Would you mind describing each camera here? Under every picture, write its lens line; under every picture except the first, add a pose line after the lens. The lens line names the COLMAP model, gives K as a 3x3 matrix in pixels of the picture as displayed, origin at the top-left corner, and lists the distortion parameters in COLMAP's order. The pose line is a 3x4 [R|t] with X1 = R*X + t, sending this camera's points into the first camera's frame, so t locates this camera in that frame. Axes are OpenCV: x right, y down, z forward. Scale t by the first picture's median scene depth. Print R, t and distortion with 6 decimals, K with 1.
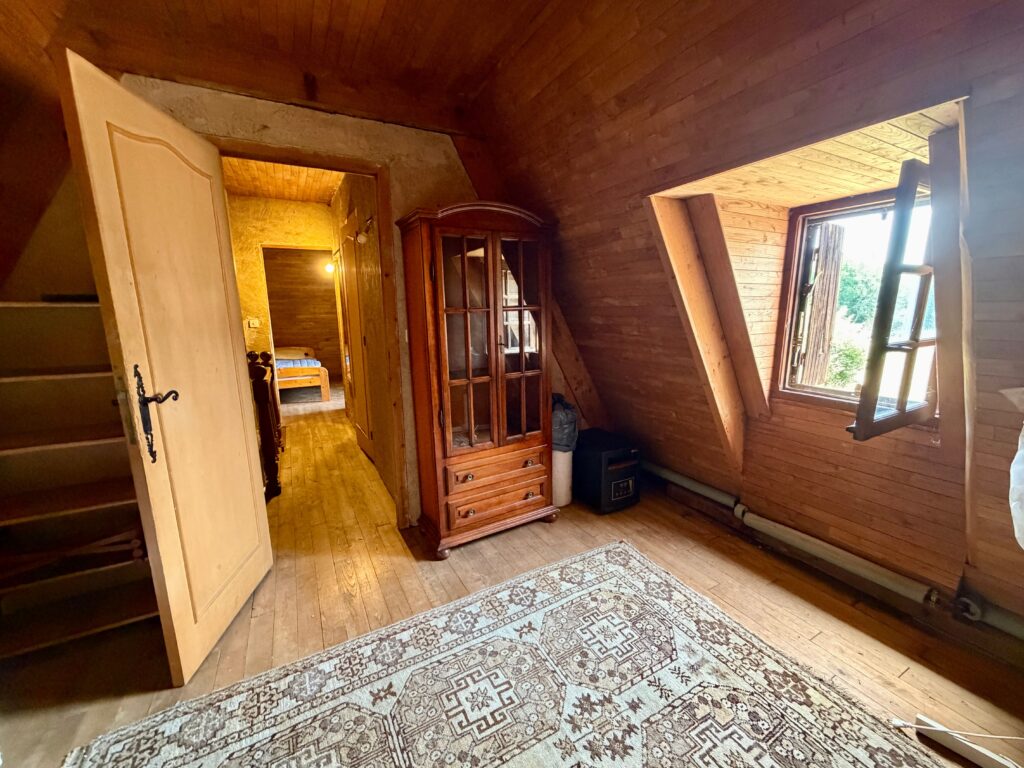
lens RADIAL K [[407.1, 0, 513.0], [0, 407.1, 383.8], [0, 0, 1]] dist [-0.003239, 0.000270]
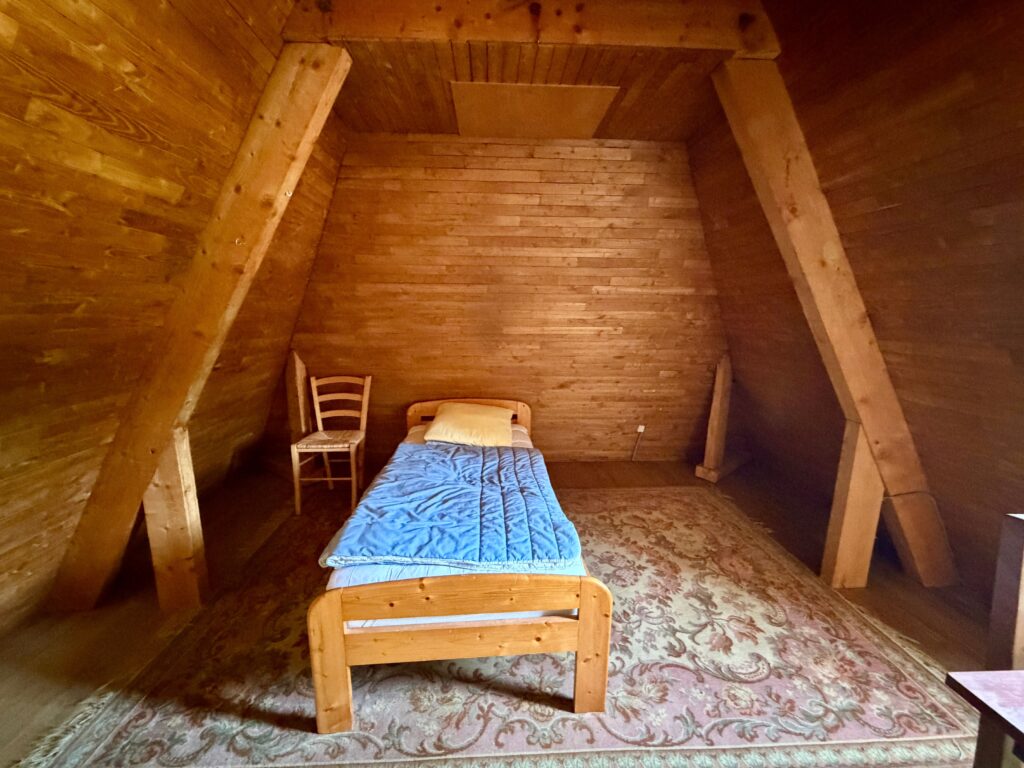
lens RADIAL K [[407.1, 0, 510.4], [0, 407.1, 383.6], [0, 0, 1]] dist [-0.003239, 0.000270]
pose [[0.901632, 0.100610, -0.420639, -0.346658], [-0.103830, 0.994477, 0.015305, -0.117421], [0.419856, 0.029875, 0.907099, 0.632118]]
